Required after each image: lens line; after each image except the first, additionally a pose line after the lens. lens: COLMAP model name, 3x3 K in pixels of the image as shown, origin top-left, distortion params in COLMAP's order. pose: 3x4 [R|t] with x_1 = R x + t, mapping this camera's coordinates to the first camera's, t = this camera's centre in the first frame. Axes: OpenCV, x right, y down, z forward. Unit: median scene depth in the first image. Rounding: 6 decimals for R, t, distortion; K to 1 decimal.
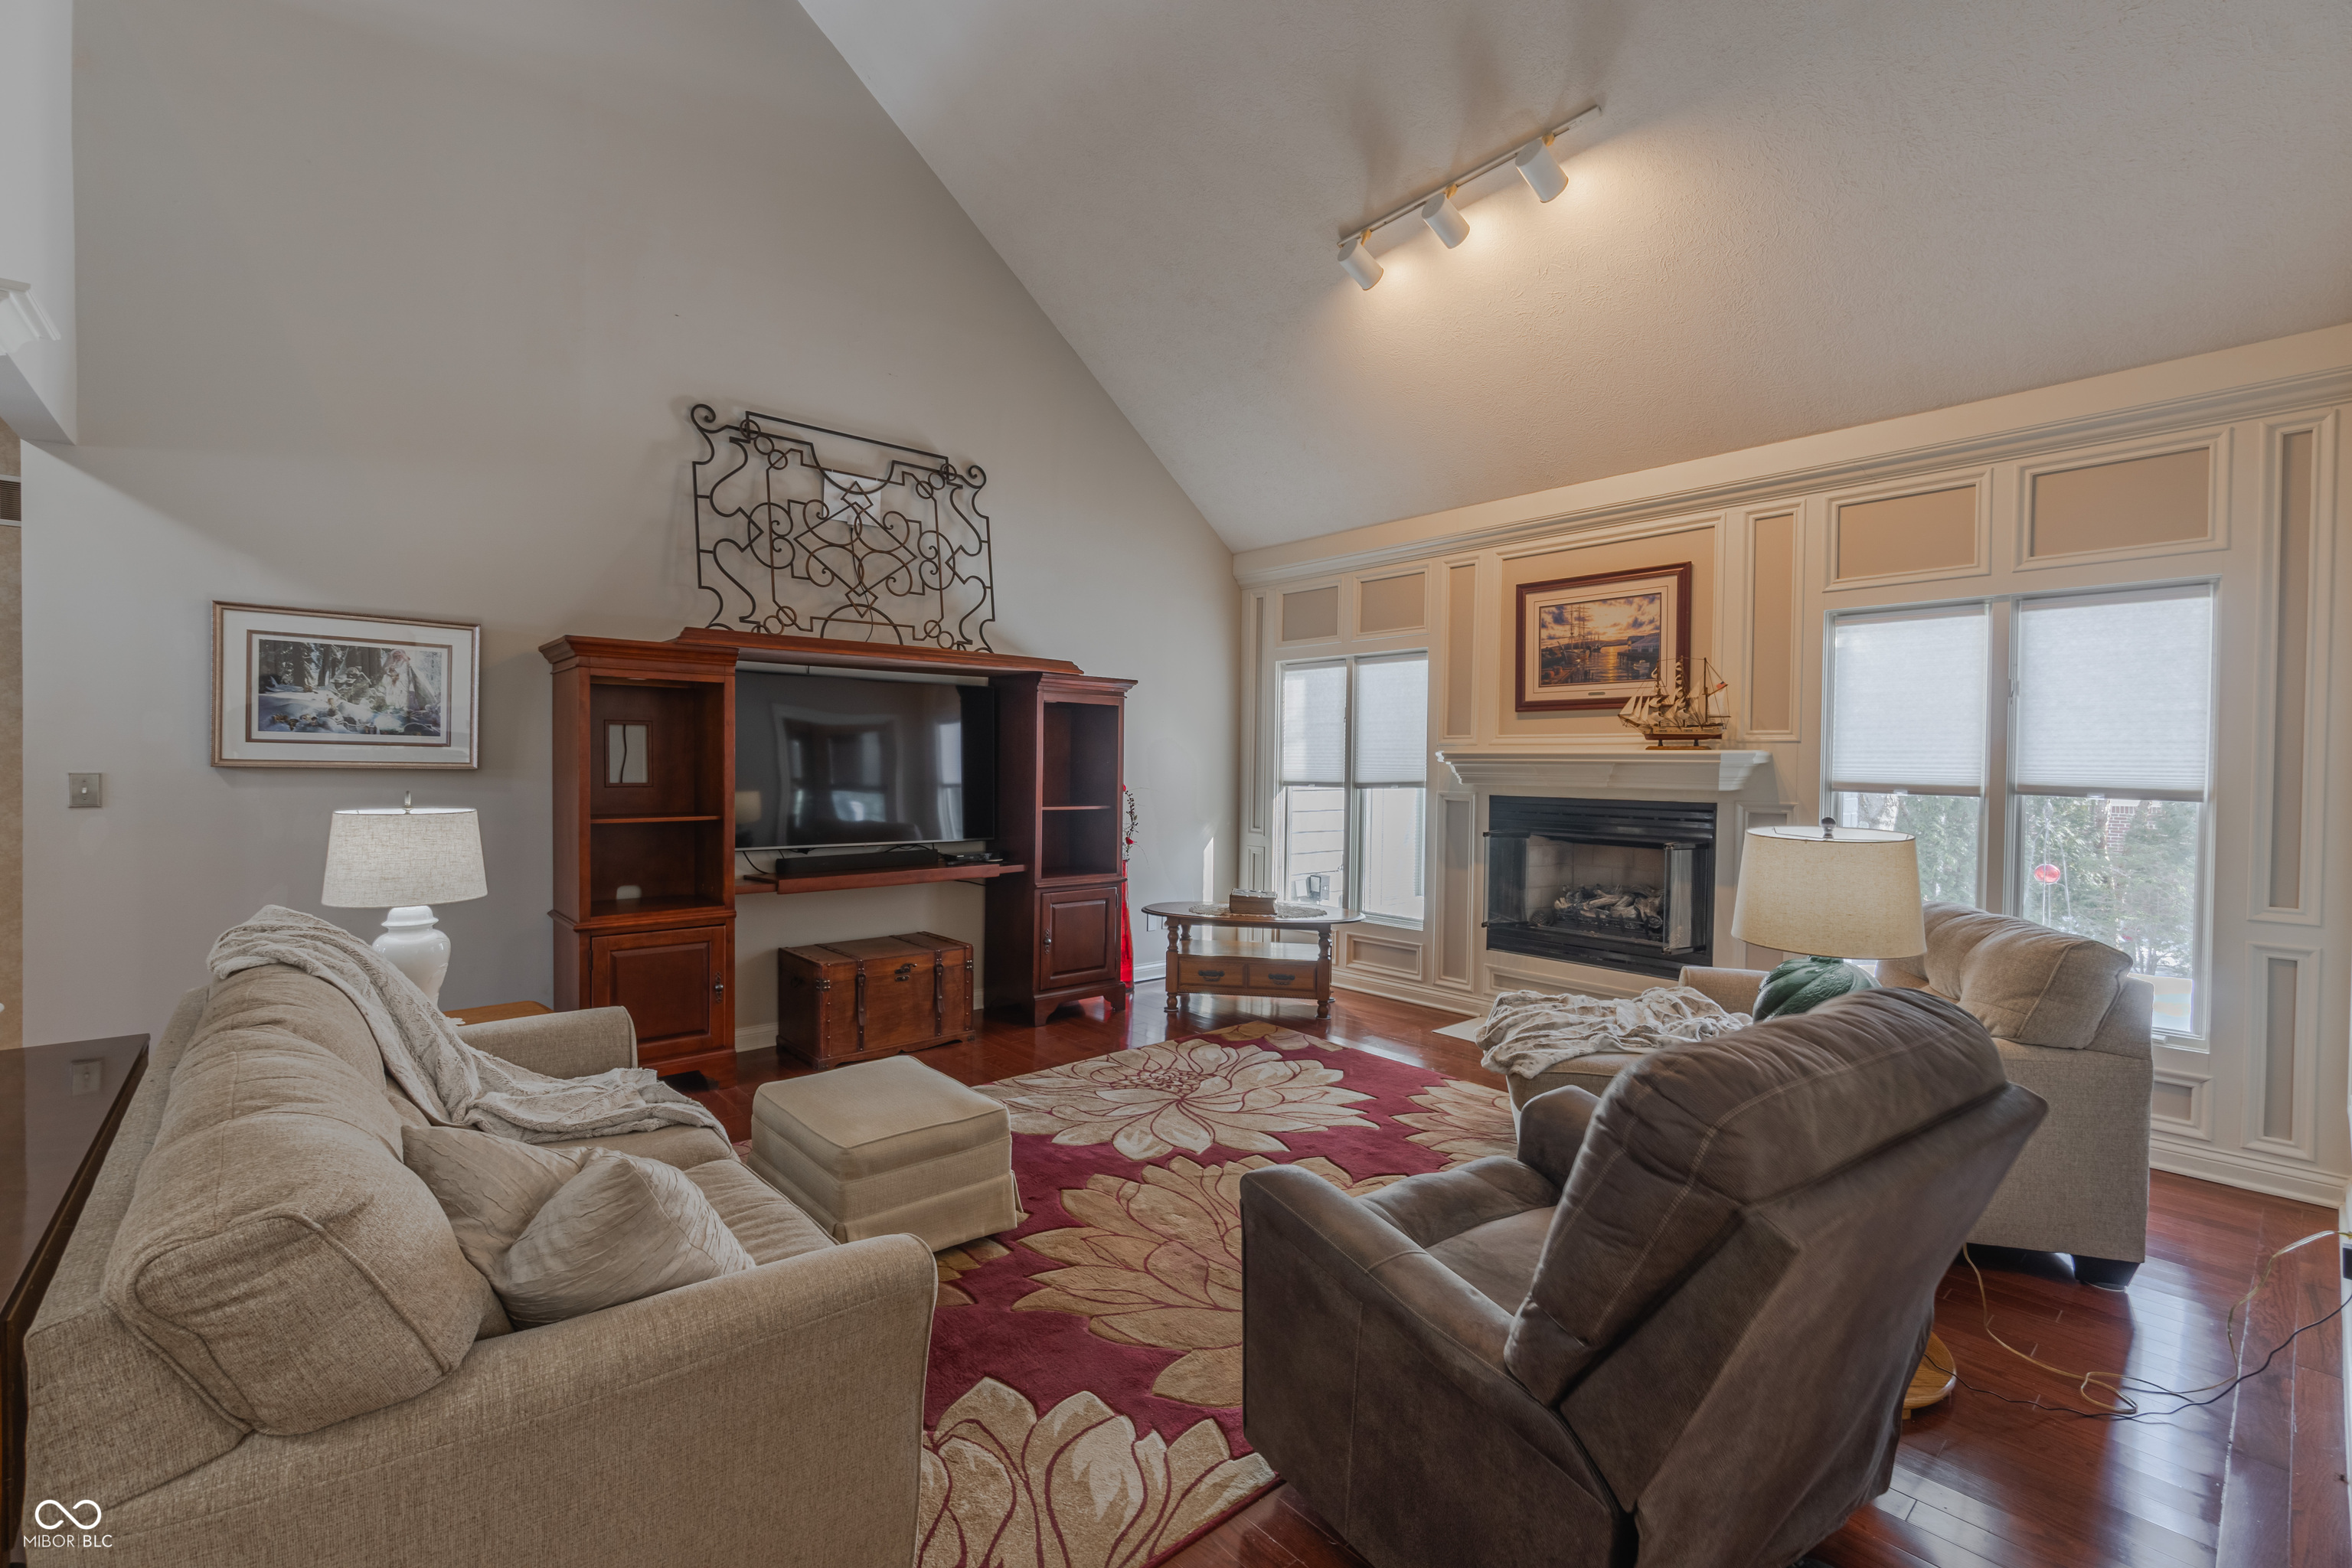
lens RADIAL K [[992.7, 0, 1176.0], [0, 992.7, 784.0], [0, 0, 1]] dist [0.000529, 0.000074]
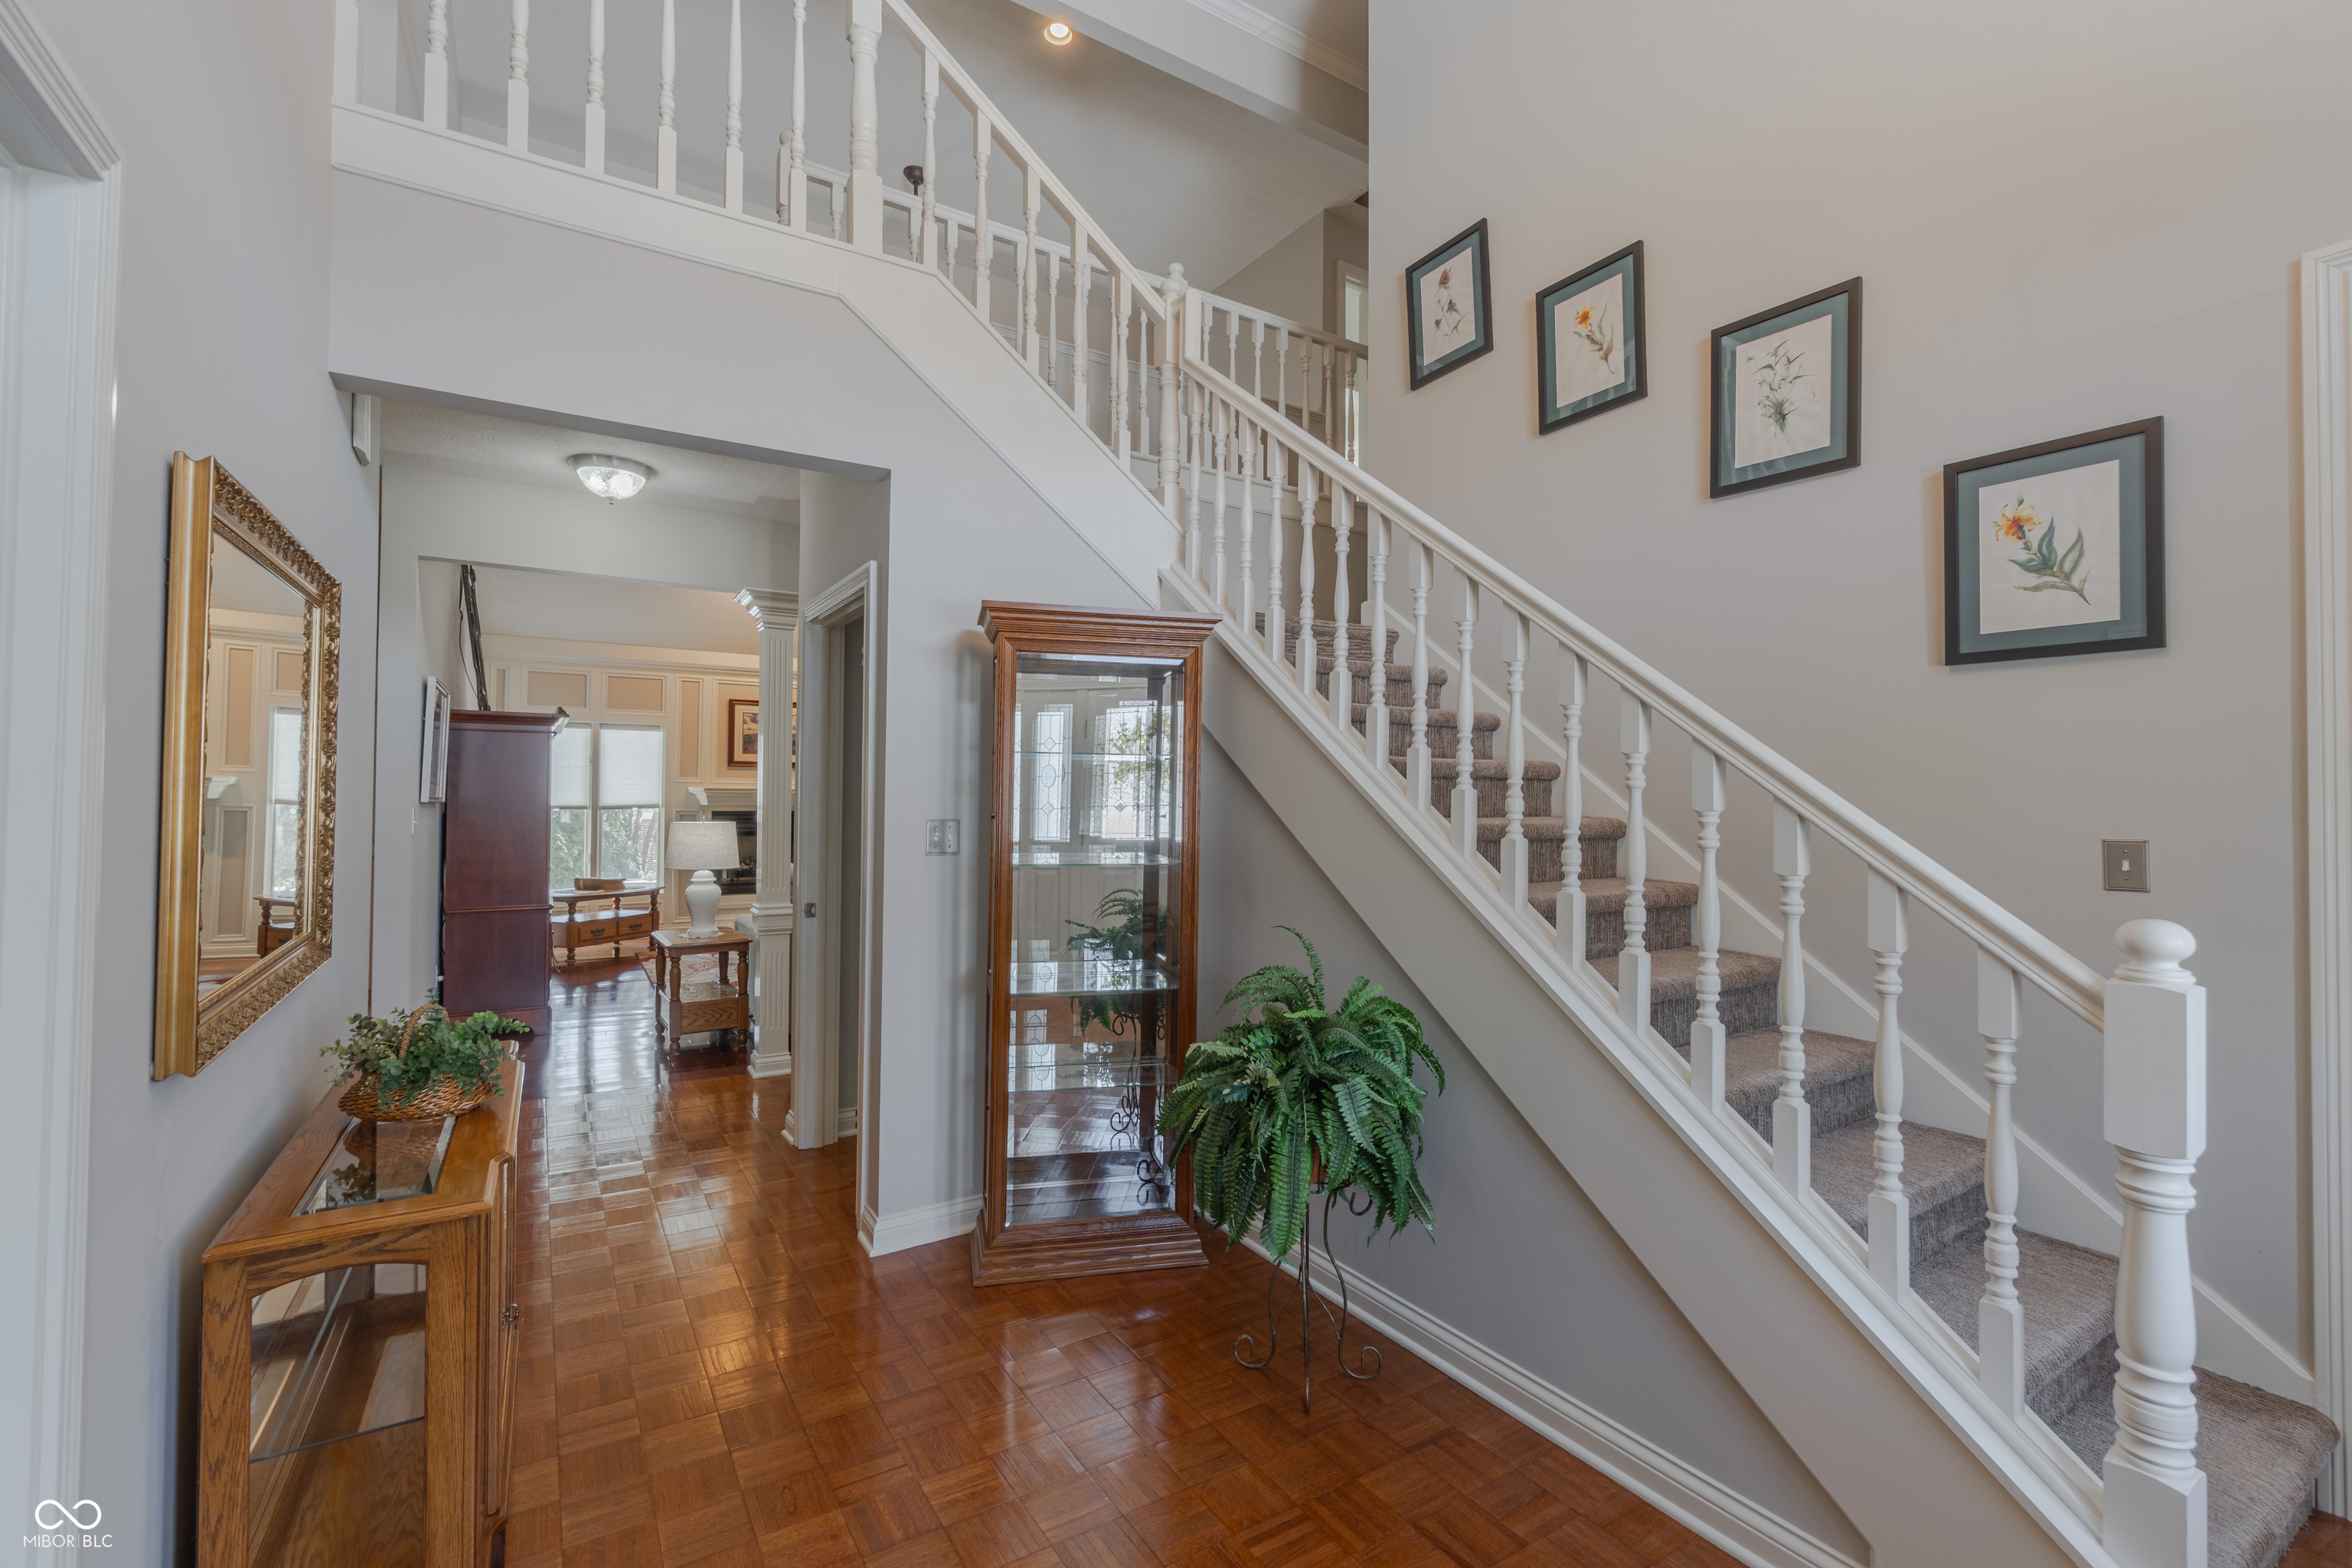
lens RADIAL K [[992.7, 0, 1176.0], [0, 992.7, 784.0], [0, 0, 1]] dist [0.000529, 0.000074]
pose [[0.167122, 0.004135, 0.985928, -1.290970], [0.011819, 0.999911, -0.006197, -0.016385], [-0.985865, 0.012689, 0.167058, -0.137211]]
